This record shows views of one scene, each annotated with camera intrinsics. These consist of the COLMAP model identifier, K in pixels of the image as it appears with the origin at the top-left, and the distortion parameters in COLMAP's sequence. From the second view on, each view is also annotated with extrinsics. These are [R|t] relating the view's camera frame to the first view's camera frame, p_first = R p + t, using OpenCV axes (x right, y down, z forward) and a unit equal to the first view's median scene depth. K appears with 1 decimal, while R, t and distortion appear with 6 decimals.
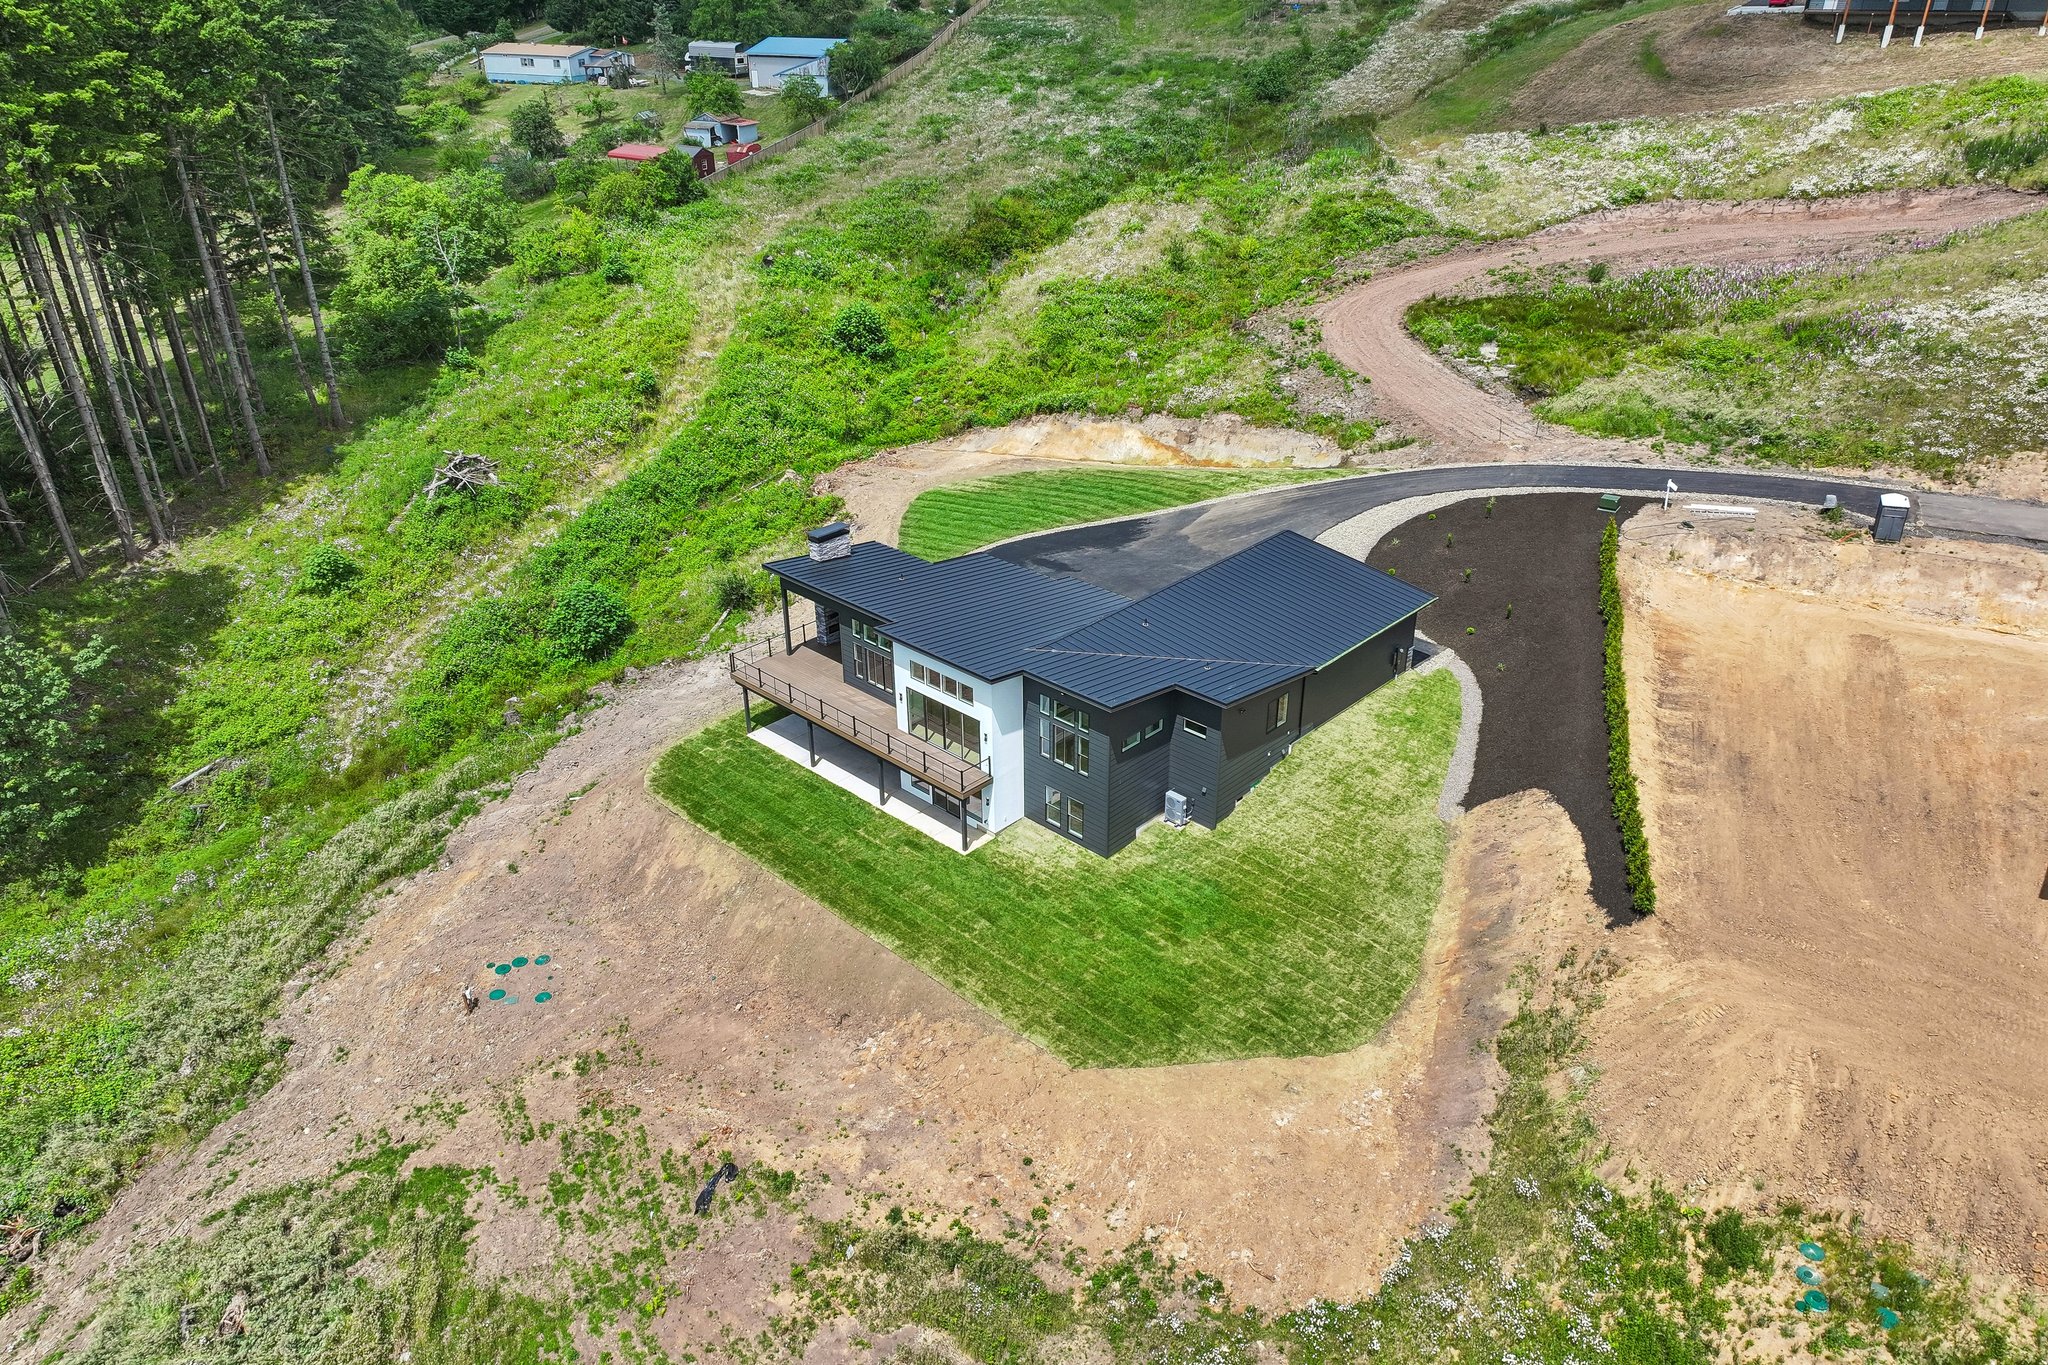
lens RADIAL K [[1425.7, 0, 1026.8], [0, 1425.7, 676.4], [0, 0, 1]] dist [0.005384, 0.001399]
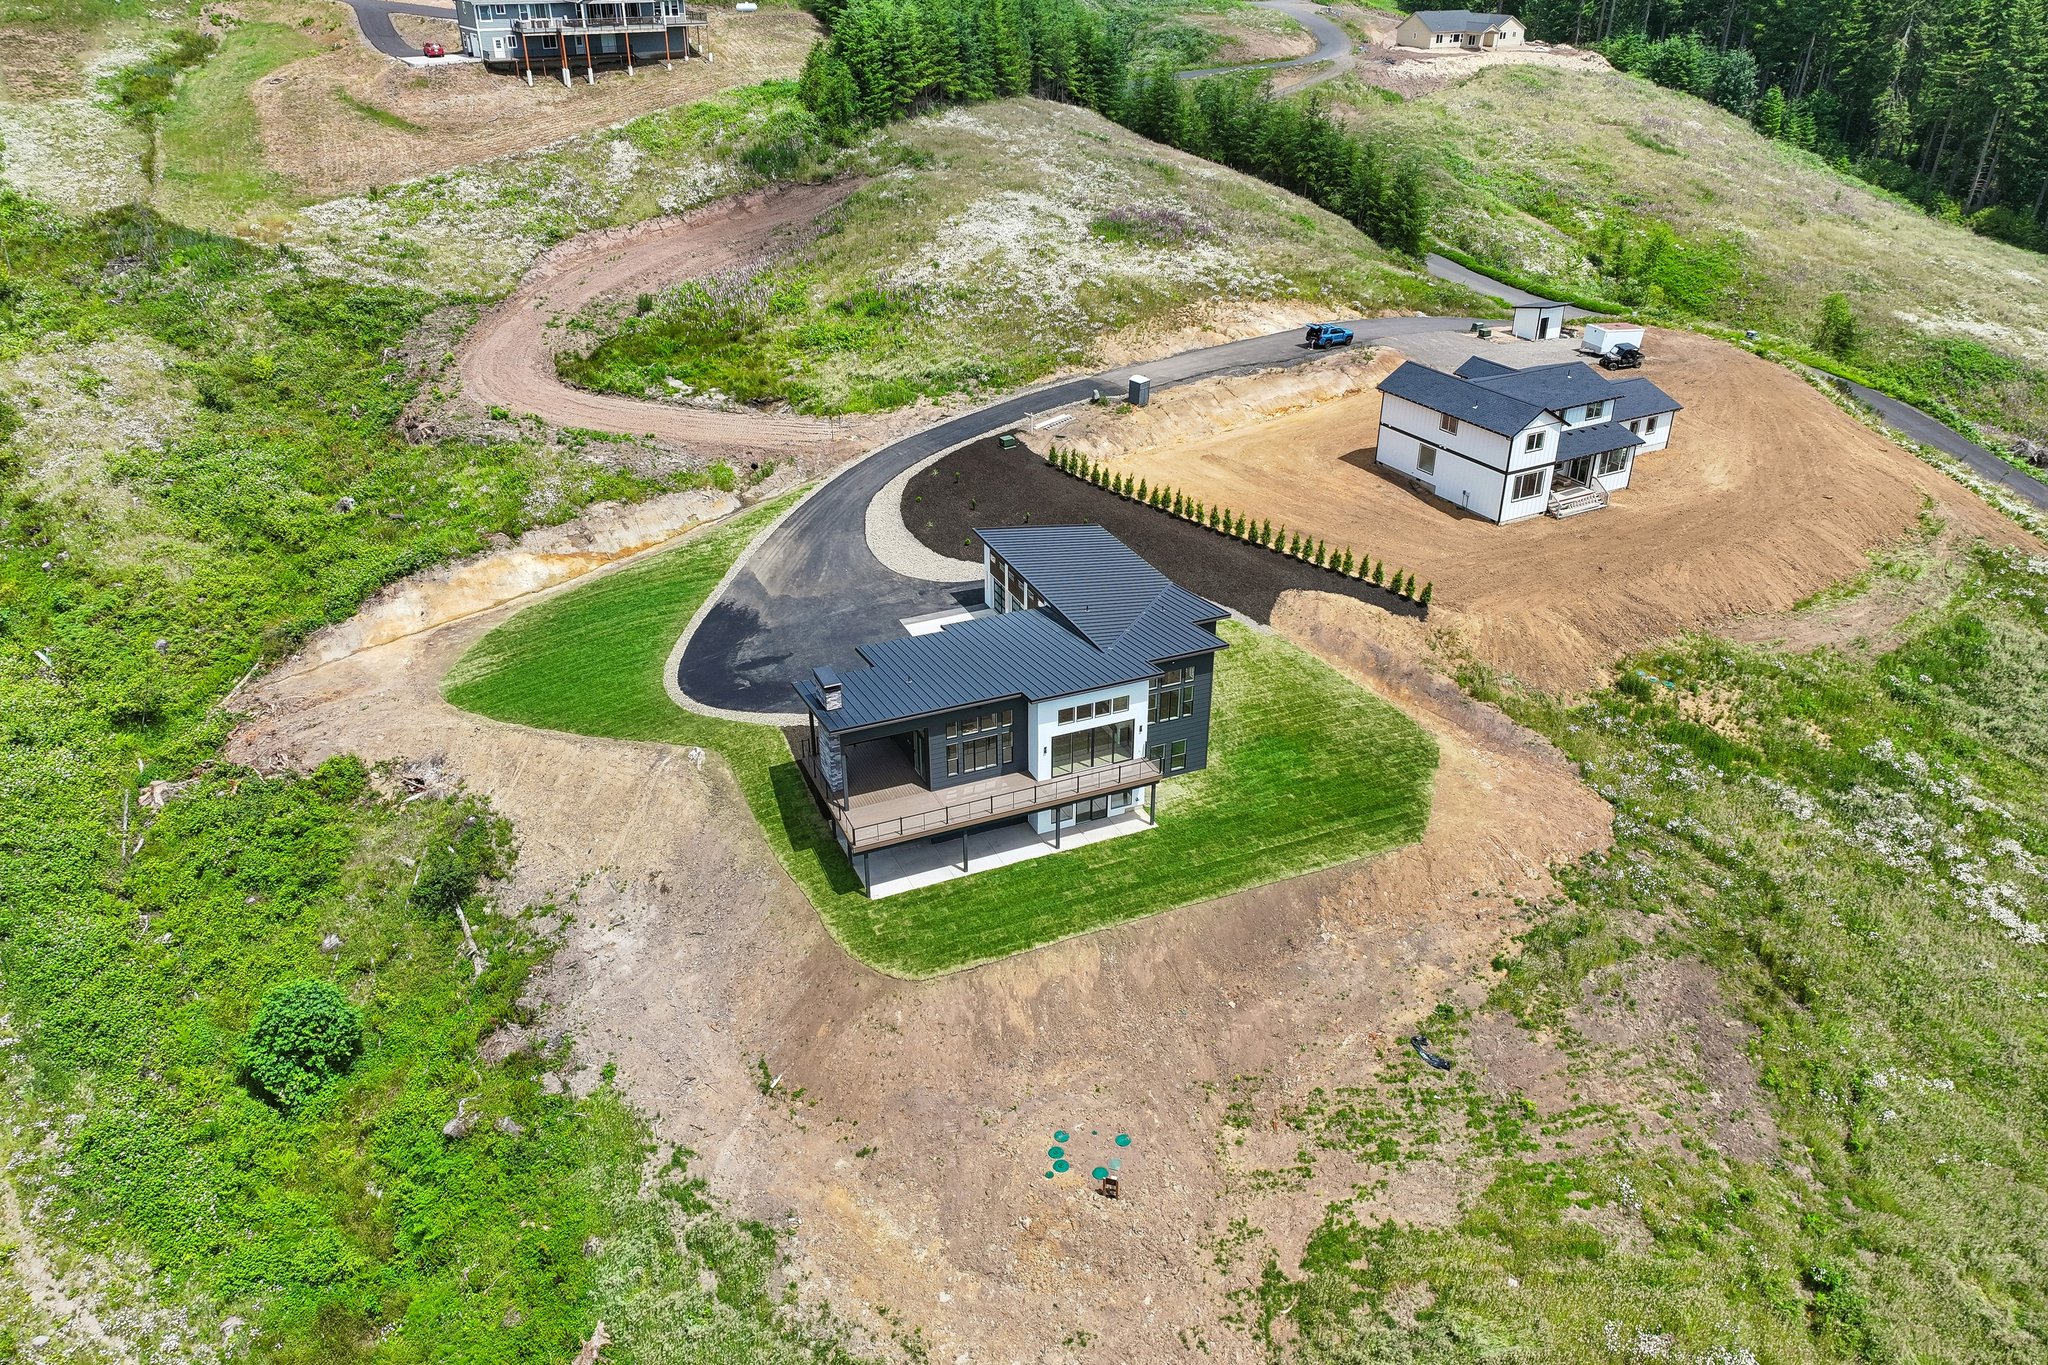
lens RADIAL K [[1434.4, 0, 1024.0], [0, 1434.4, 682.5], [0, 0, 1]] dist [0.001643, 0.006915]
pose [[0.392735, -0.424318, 0.815913, -0.658359], [0.424265, 0.870741, 0.248614, -0.211518], [-0.815940, 0.248524, 0.521994, 0.278253]]
